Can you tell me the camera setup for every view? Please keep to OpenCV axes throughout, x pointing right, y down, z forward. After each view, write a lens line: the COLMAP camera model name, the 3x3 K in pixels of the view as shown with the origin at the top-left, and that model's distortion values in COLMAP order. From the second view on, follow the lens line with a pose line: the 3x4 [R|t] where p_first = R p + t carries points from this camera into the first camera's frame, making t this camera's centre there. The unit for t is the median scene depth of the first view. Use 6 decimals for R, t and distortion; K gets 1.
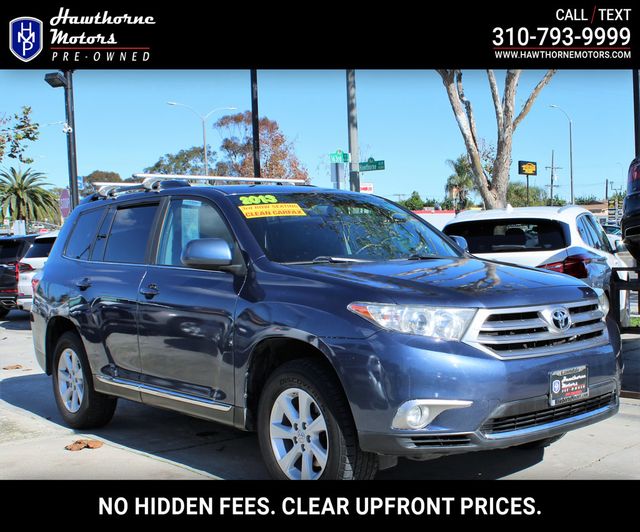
lens RADIAL K [[873.0, 0, 337.7], [0, 873.0, 289.6], [0, 0, 1]] dist [-0.202006, 0.511670]
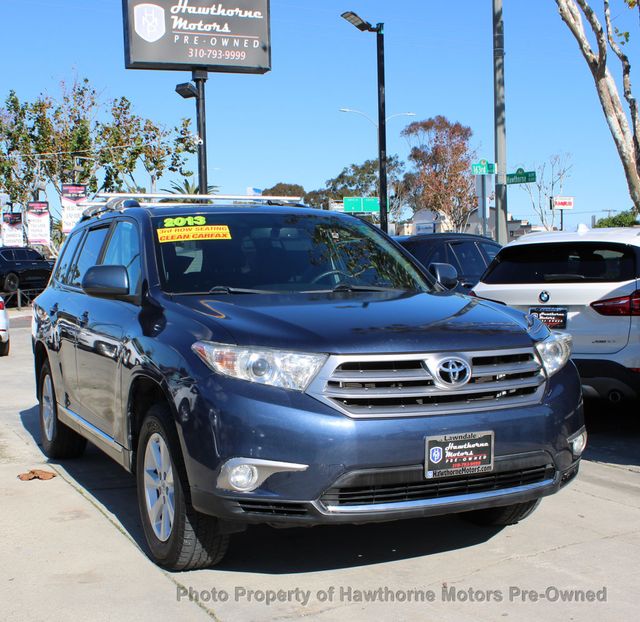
lens RADIAL K [[950.6, 0, 232.9], [0, 950.6, 345.7], [0, 0, 1]] dist [-0.202930, 0.243406]
pose [[0.942462, 0.039431, -0.331981, 0.287941], [-0.027569, 0.998805, 0.040367, -0.015769], [0.333175, -0.028892, 0.942422, 0.087732]]
